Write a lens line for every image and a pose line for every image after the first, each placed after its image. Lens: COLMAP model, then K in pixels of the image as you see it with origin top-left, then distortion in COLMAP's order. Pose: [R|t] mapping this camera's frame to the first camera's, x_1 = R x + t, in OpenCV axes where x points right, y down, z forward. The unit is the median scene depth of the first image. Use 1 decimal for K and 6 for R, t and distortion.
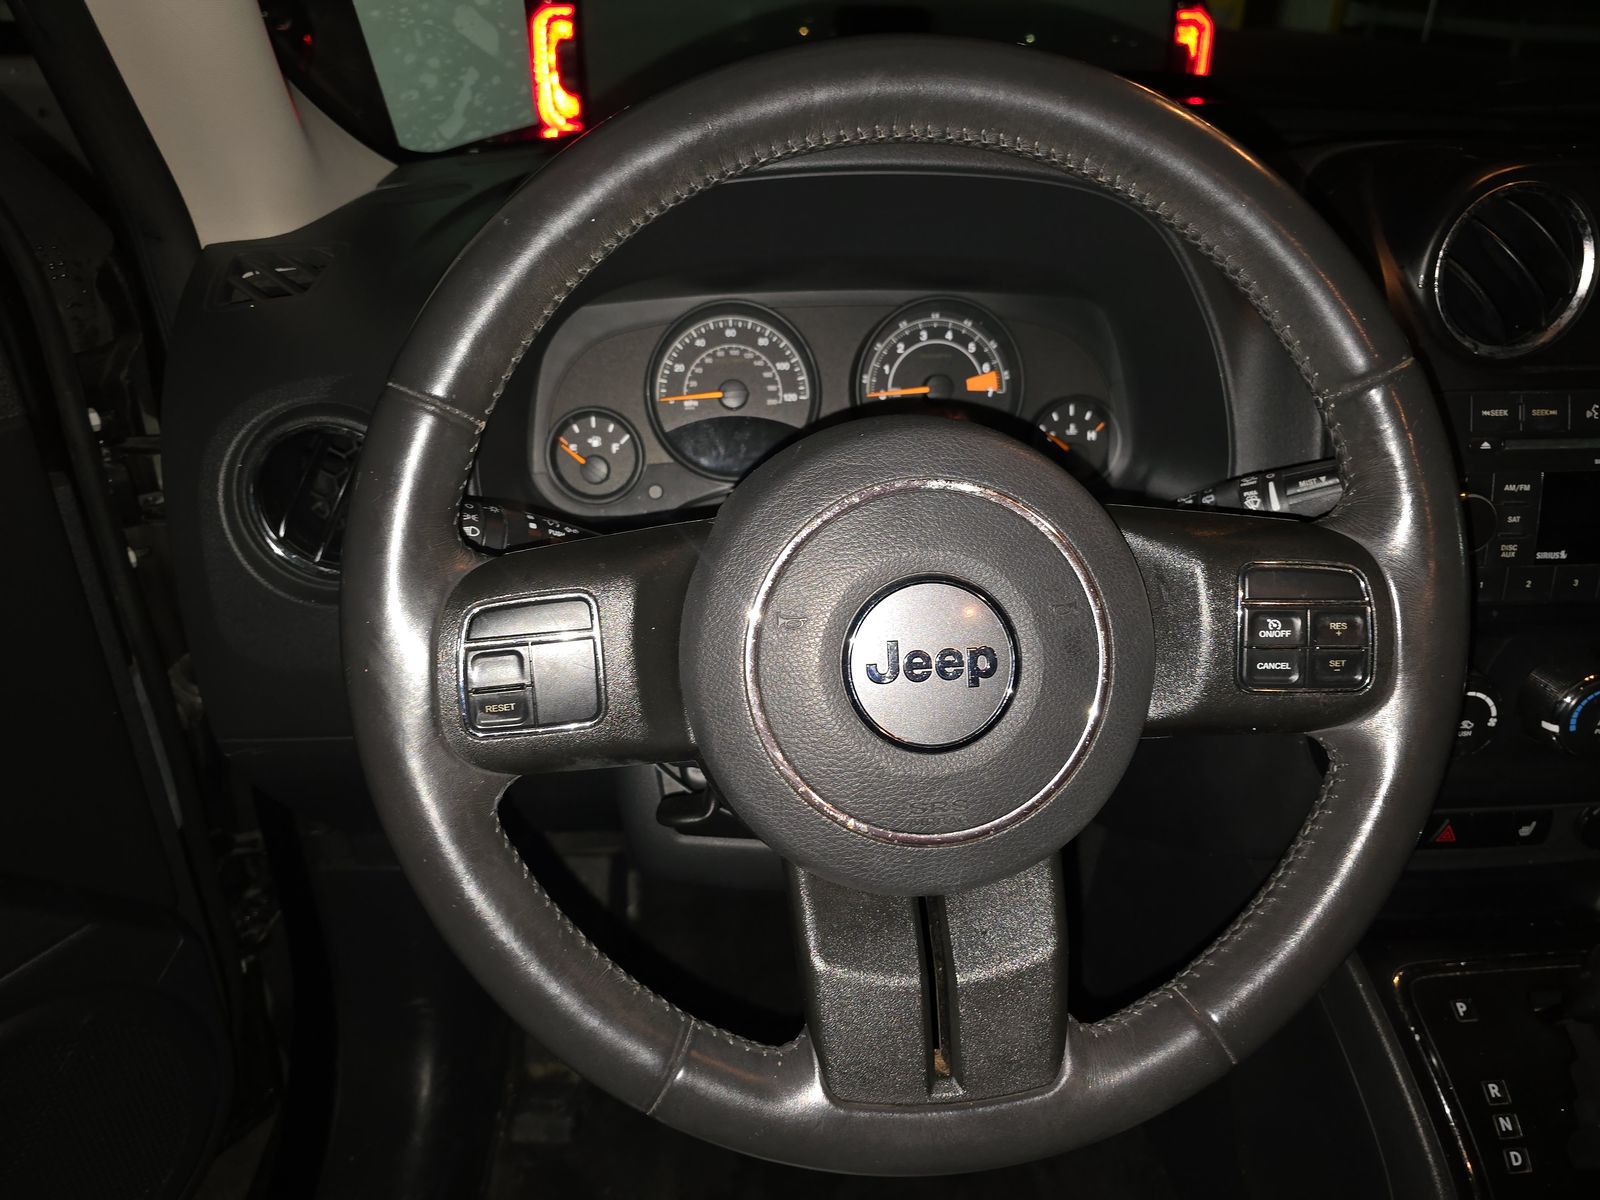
lens RADIAL K [[1056.8, 0, 802.7], [0, 1056.8, 607.9], [0, 0, 1]] dist [0.012379, -0.000580]
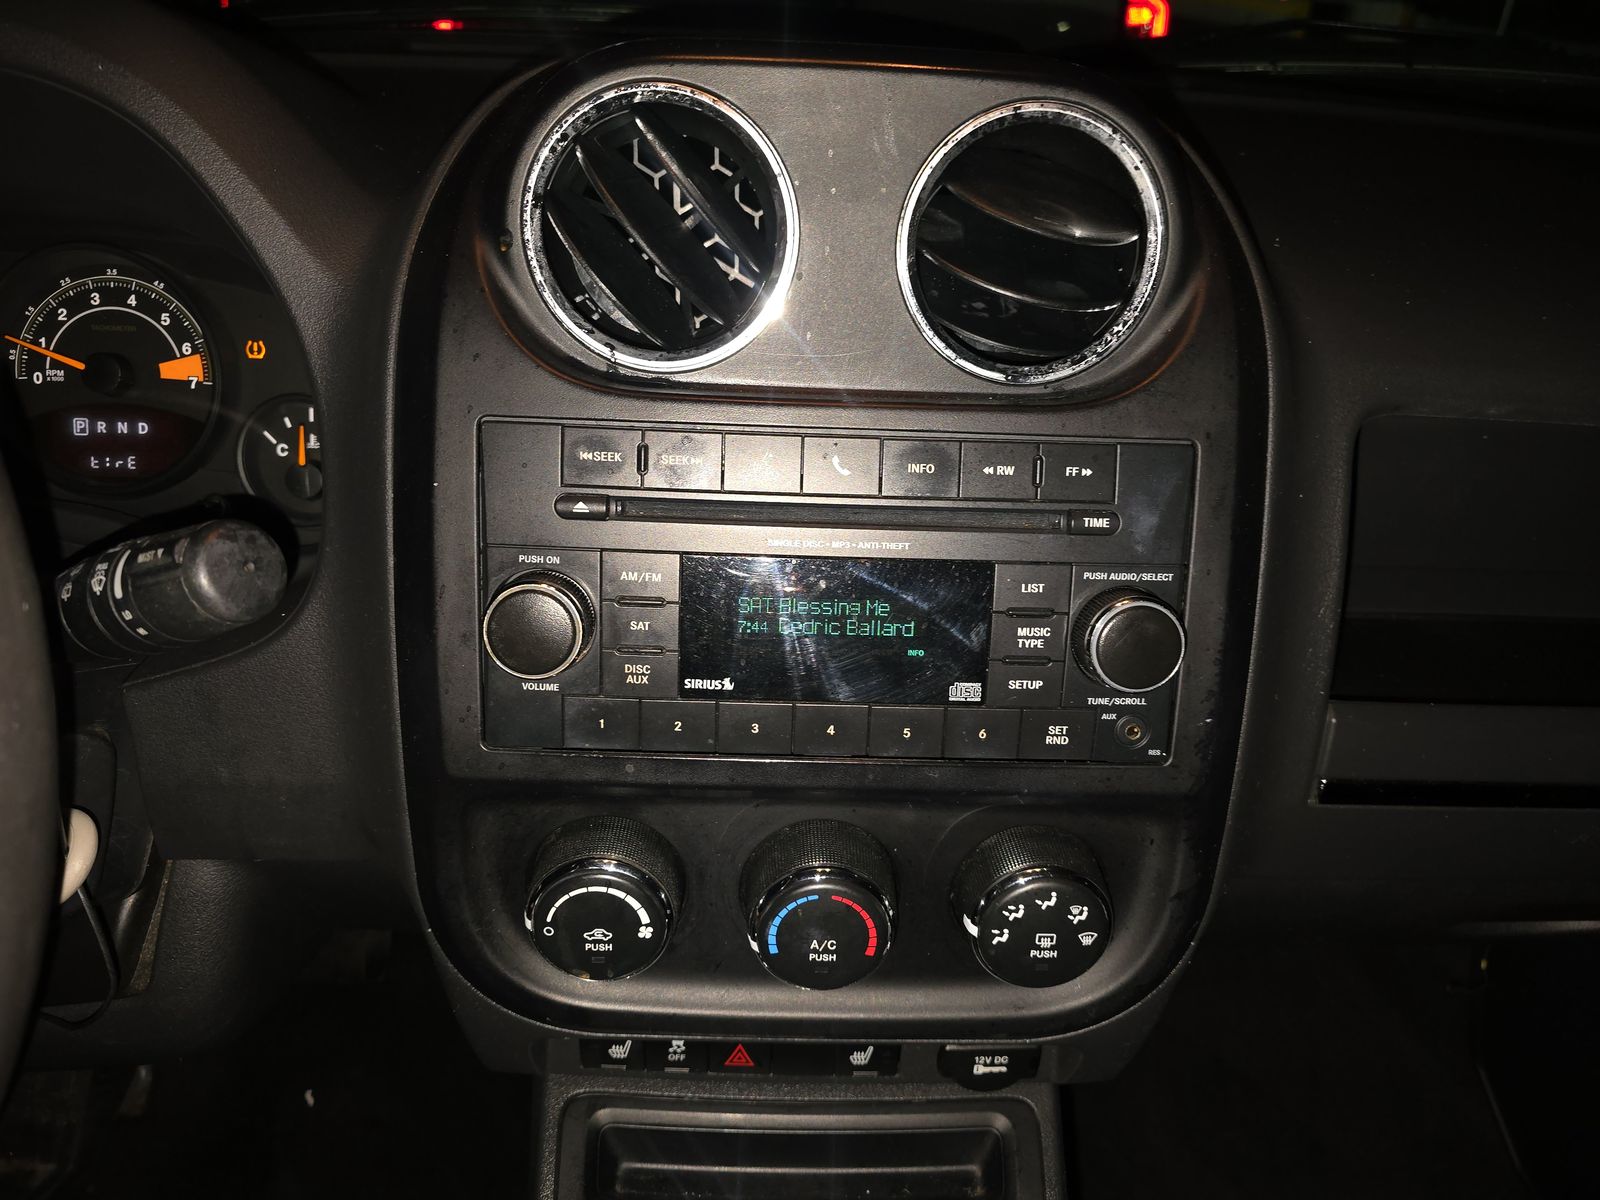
lens RADIAL K [[1056.8, 0, 798.0], [0, 1056.8, 591.6], [0, 0, 1]] dist [0.012379, -0.000580]
pose [[0.997437, 0.059396, -0.039903, 0.629382], [-0.059580, 0.998218, -0.003452, -0.085388], [0.039627, 0.005820, 0.999198, 0.300186]]
